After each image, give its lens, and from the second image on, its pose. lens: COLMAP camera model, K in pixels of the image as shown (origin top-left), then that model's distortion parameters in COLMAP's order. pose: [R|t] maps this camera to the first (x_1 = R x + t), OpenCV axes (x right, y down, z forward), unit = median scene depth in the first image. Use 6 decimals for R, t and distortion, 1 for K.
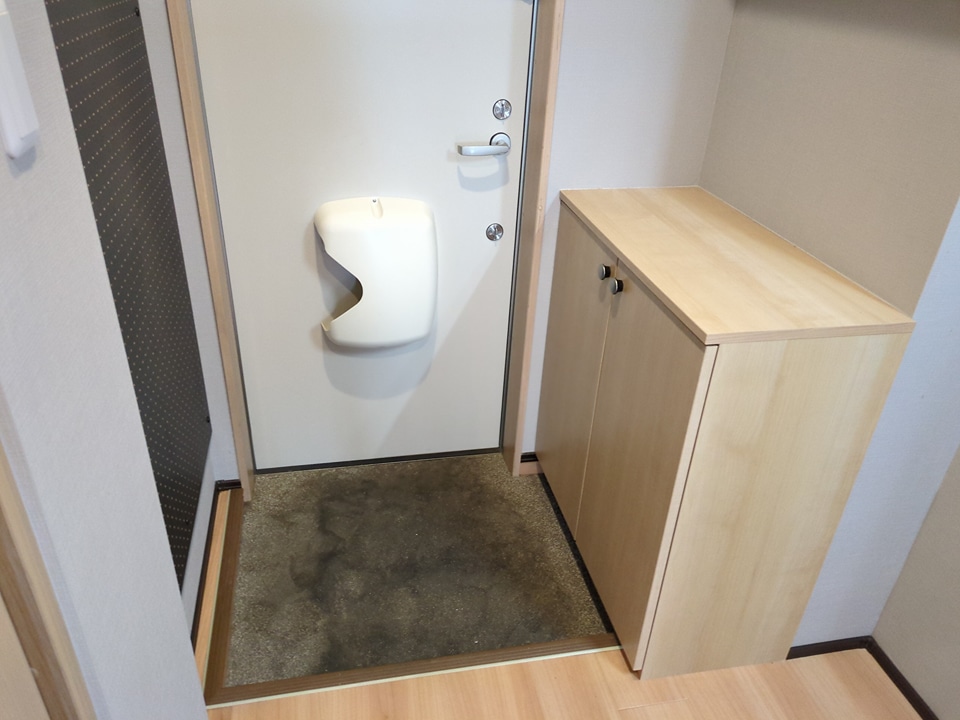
lens RADIAL K [[720.9, 0, 477.8], [0, 720.9, 360.5], [0, 0, 1]] dist [0.035363, -0.025792]
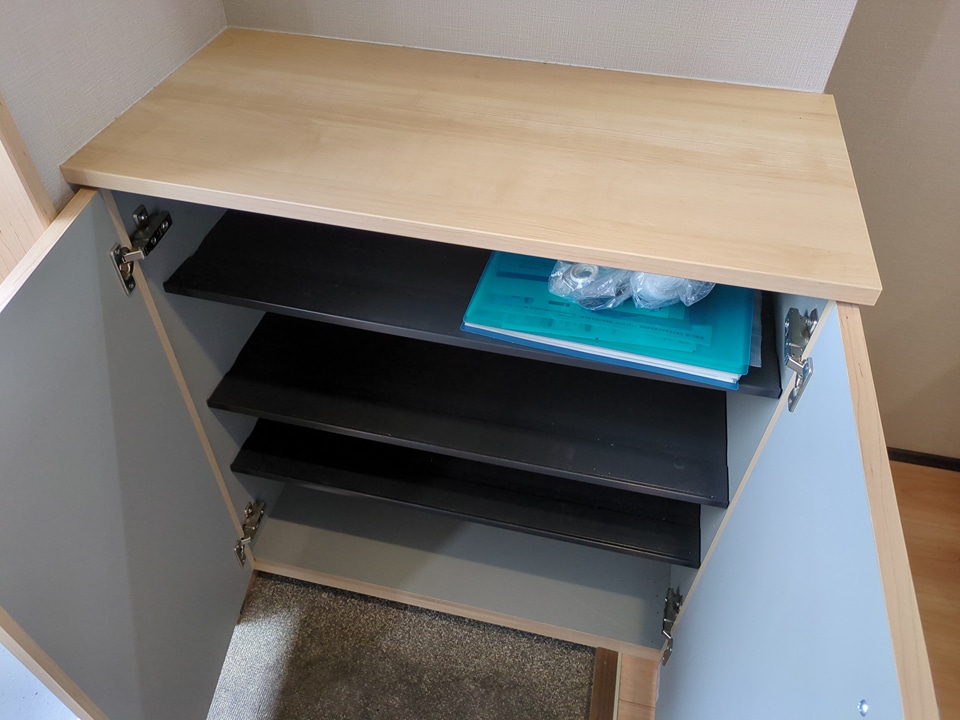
lens RADIAL K [[720.9, 0, 480.0], [0, 720.9, 359.1], [0, 0, 1]] dist [0.035363, -0.025792]
pose [[0.416592, -0.666055, 0.618725, -0.122027], [0.448043, 0.742624, 0.497762, -0.278894], [-0.791017, 0.069852, 0.607793, 0.637454]]
